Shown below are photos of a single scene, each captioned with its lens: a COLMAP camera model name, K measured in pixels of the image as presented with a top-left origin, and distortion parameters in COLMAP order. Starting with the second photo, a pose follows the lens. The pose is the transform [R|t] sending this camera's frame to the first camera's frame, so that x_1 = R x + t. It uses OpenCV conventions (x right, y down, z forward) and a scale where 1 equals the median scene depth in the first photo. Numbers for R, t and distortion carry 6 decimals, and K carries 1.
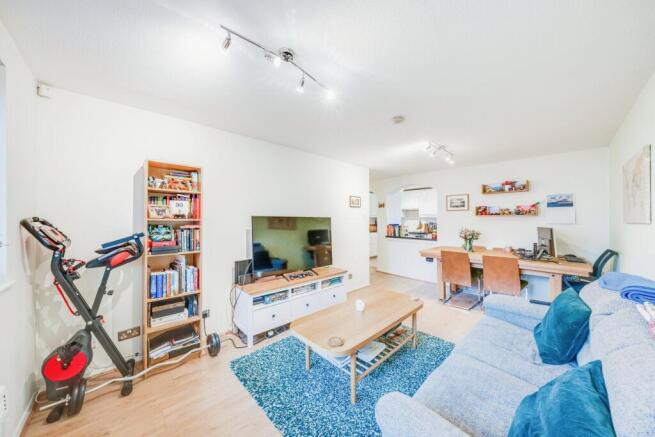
lens RADIAL K [[221.3, 0, 335.0], [0, 221.3, 209.3], [0, 0, 1]] dist [-0.001594, -0.000079]
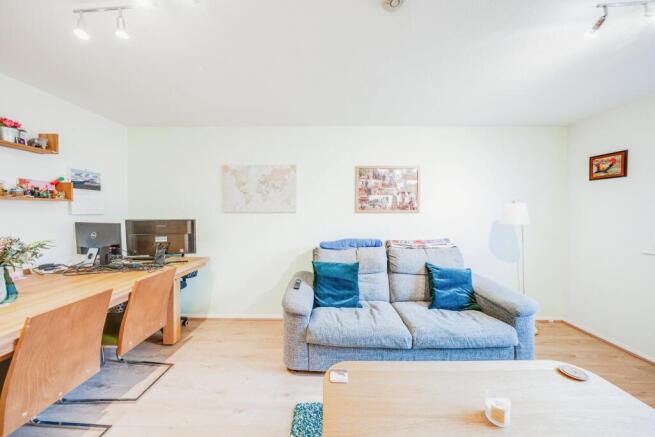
lens RADIAL K [[221.3, 0, 325.1], [0, 221.3, 219.1], [0, 0, 1]] dist [-0.001594, -0.000079]
pose [[-0.698531, -0.030400, 0.714934, 0.023560], [-0.041498, 0.999137, 0.001939, 0.041899], [-0.714376, -0.028314, -0.699189, 0.837318]]
